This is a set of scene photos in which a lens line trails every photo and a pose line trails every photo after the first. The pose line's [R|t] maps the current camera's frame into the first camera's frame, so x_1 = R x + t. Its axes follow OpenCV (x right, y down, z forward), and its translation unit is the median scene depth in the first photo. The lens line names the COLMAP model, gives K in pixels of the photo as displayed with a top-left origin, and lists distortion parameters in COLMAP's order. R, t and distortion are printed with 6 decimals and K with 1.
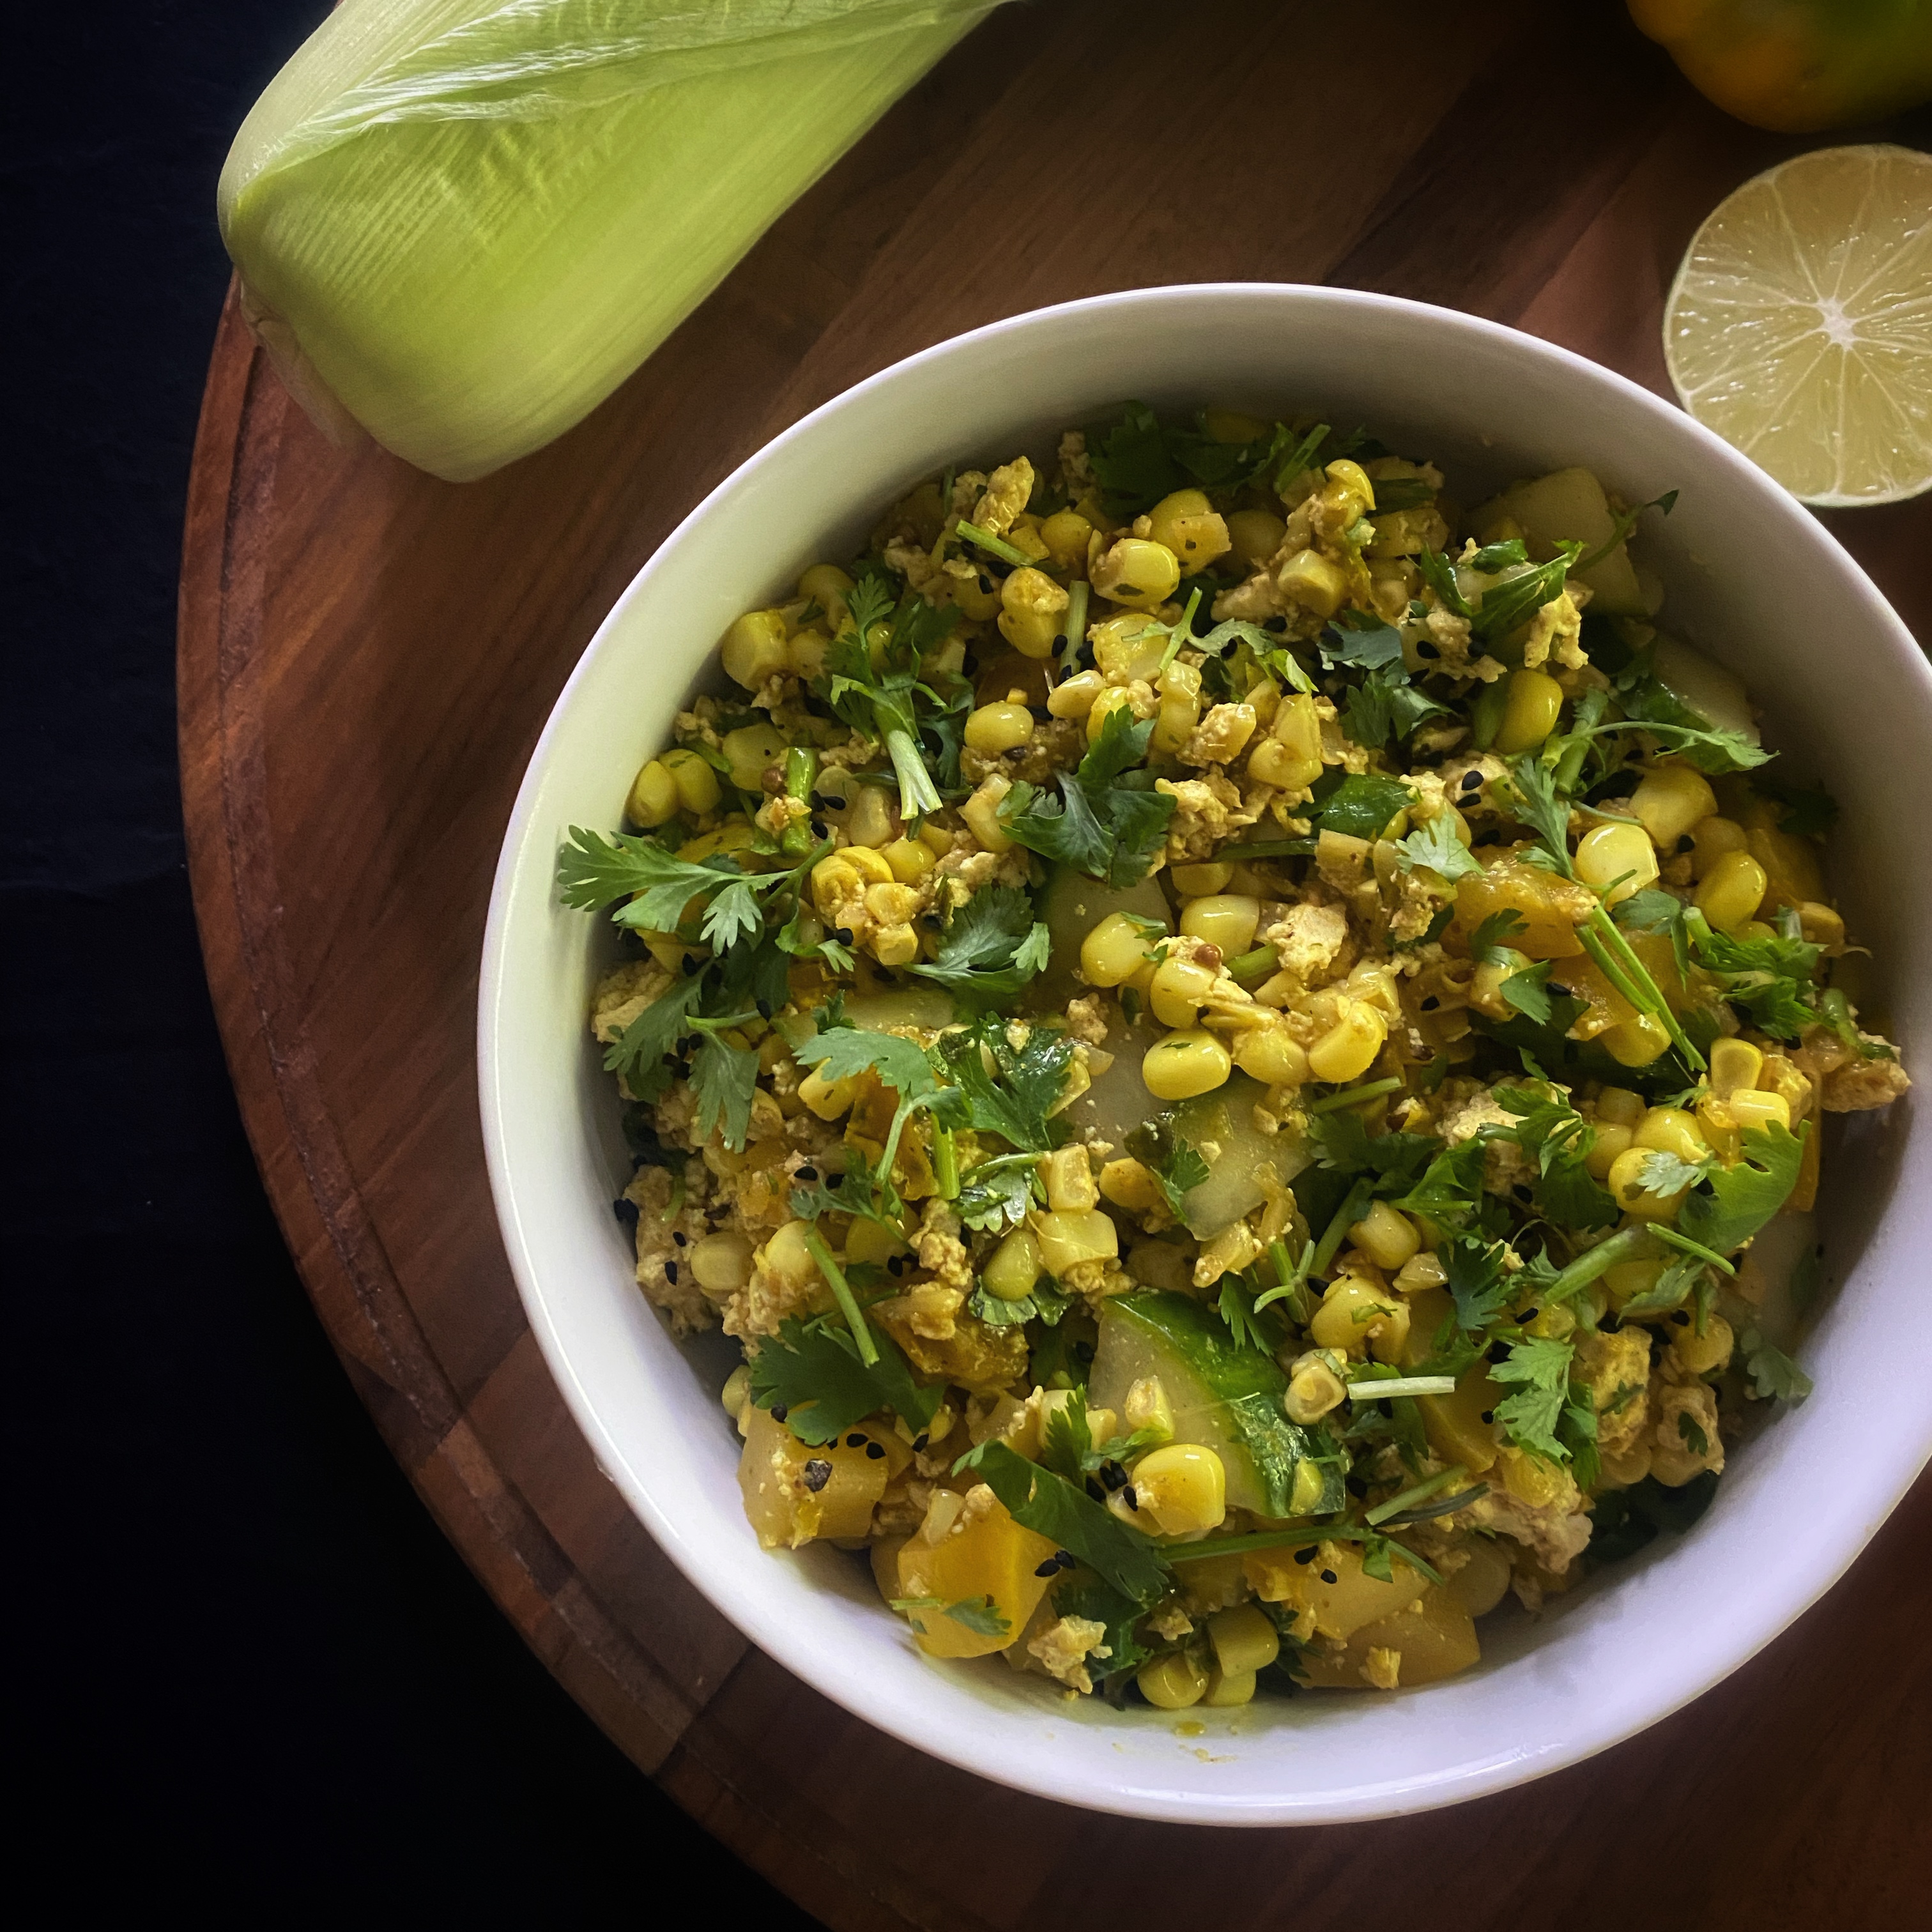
lens RADIAL K [[2041.9, 0, 917.5], [0, 2041.9, 964.7], [0, 0, 1]] dist [-0.012088, 0.000000]
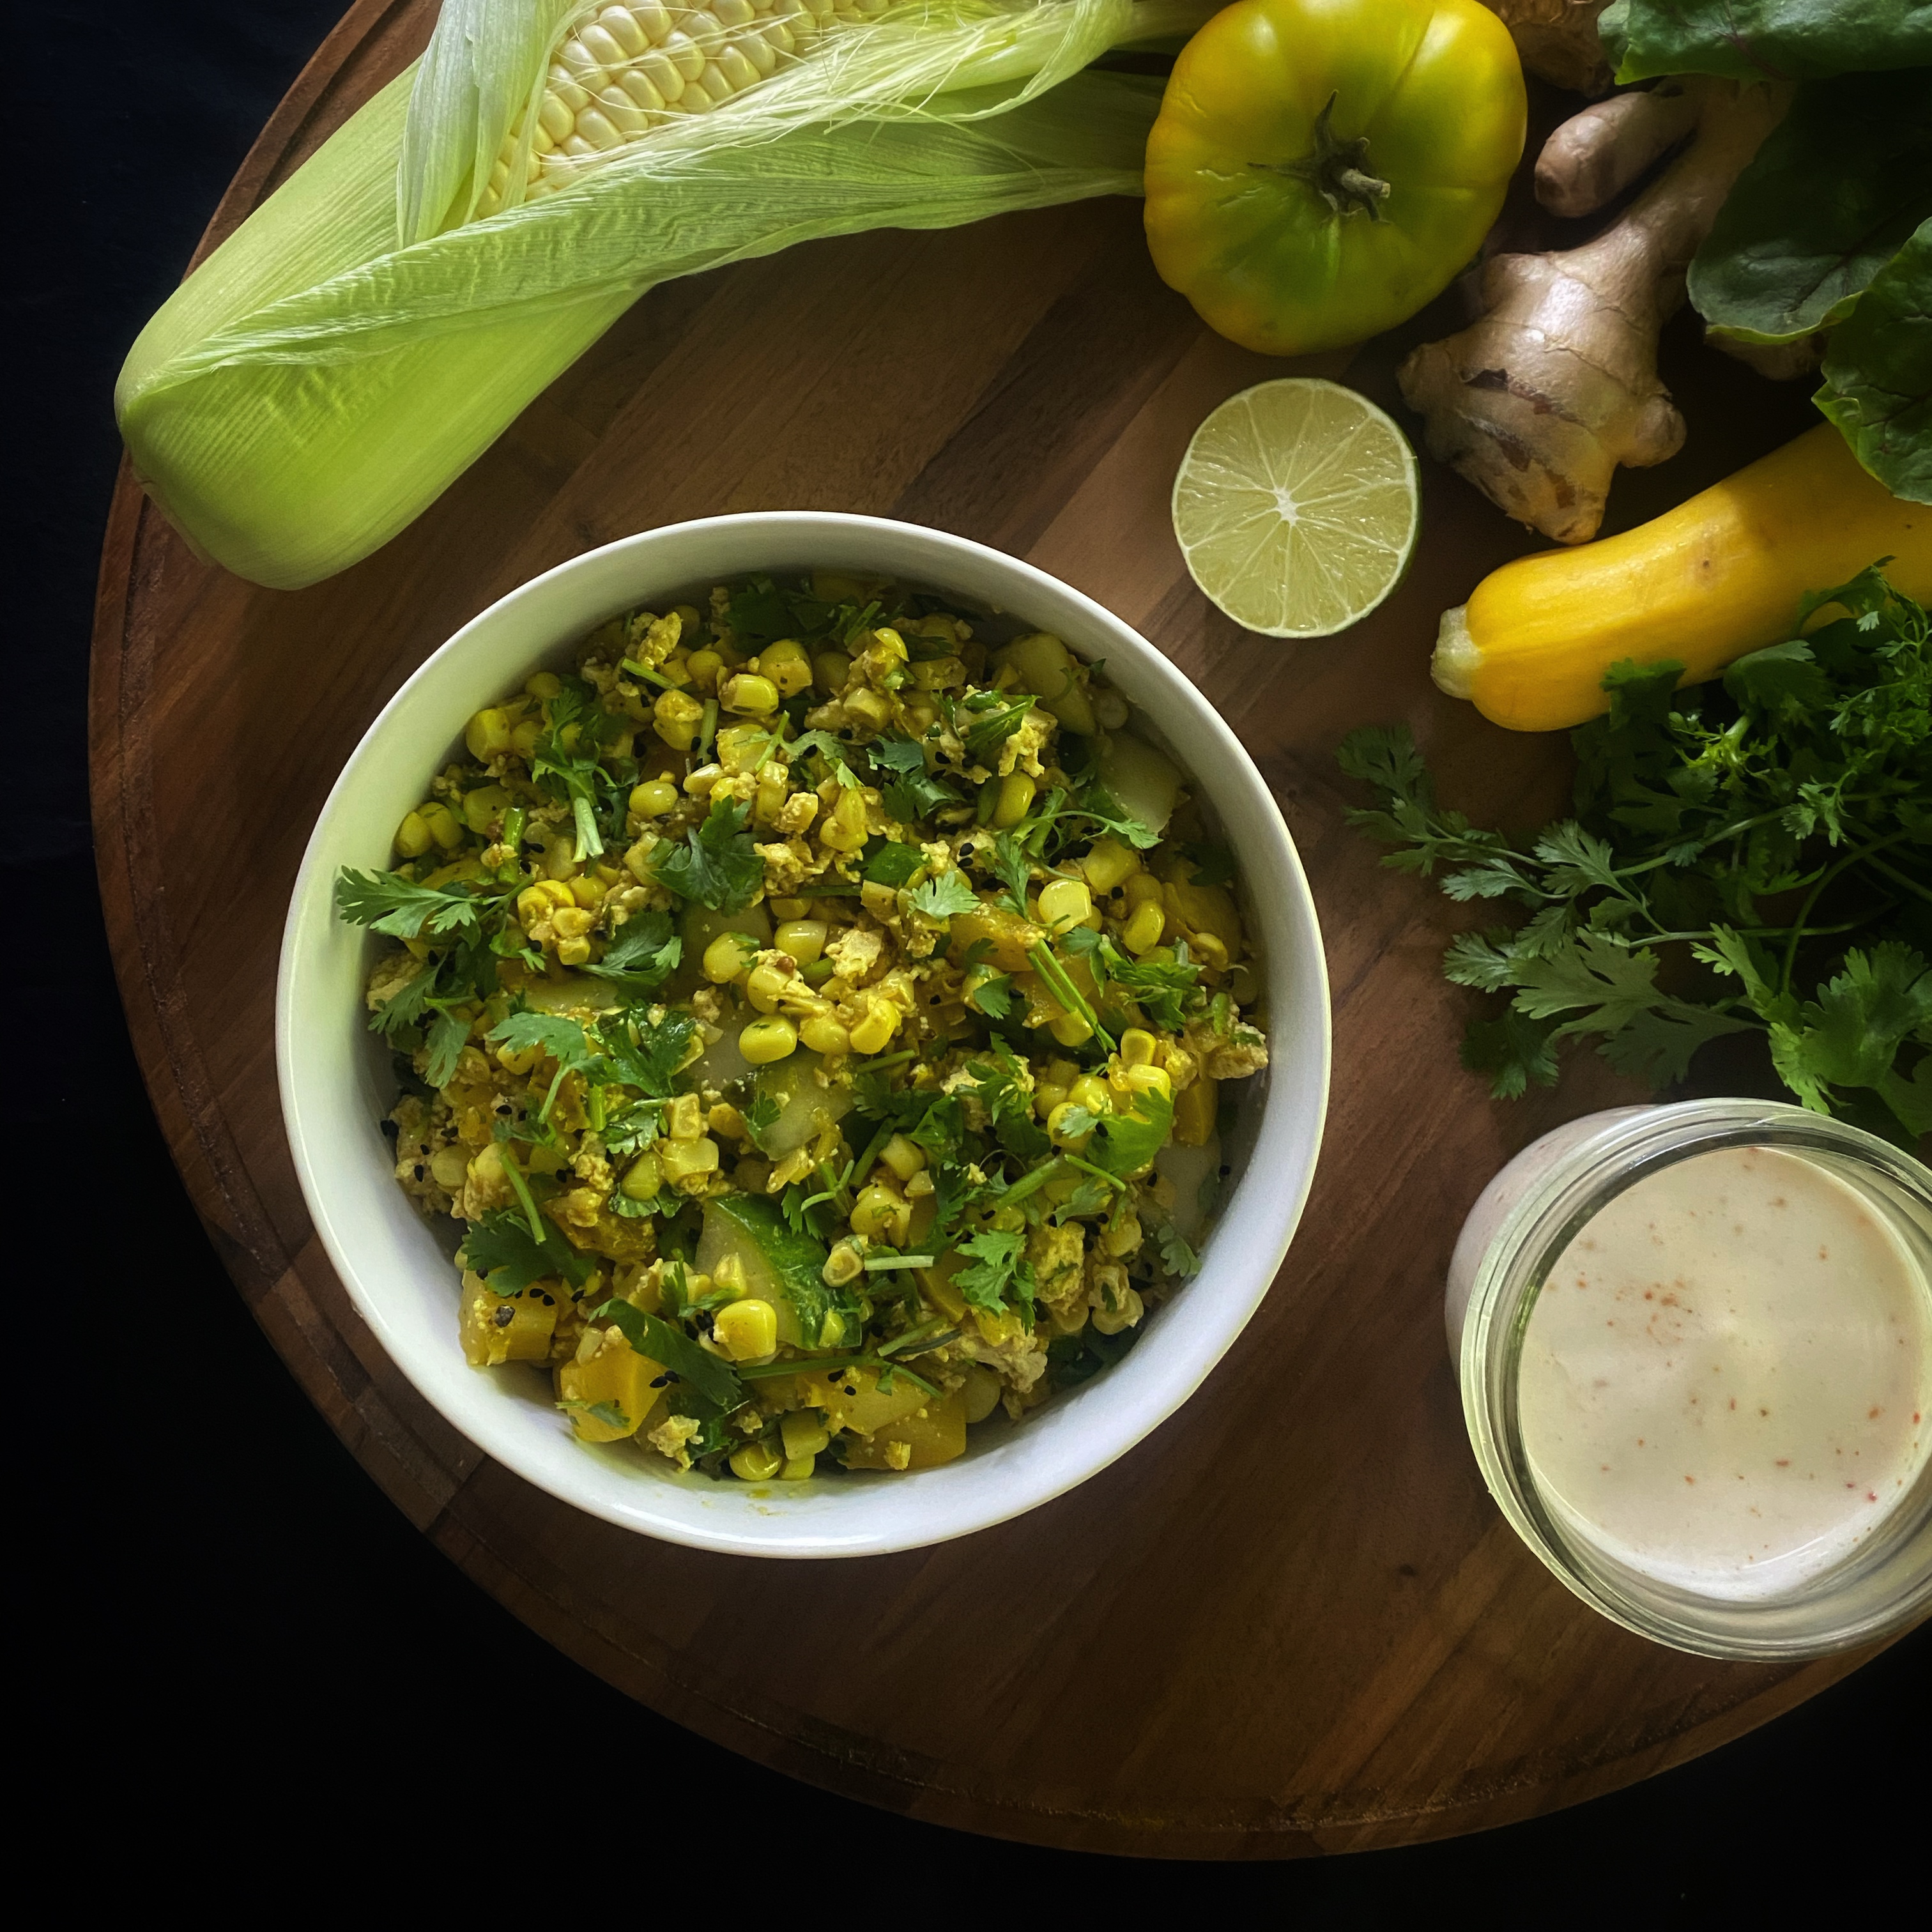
lens RADIAL K [[2041.9, 0, 956.4], [0, 2041.9, 821.8], [0, 0, 1]] dist [-0.012088, 0.000000]
pose [[0.999270, 0.022022, 0.031224, 0.215854], [-0.022287, 0.999718, 0.008173, -0.121005], [-0.031035, -0.008863, 0.999479, -0.461201]]
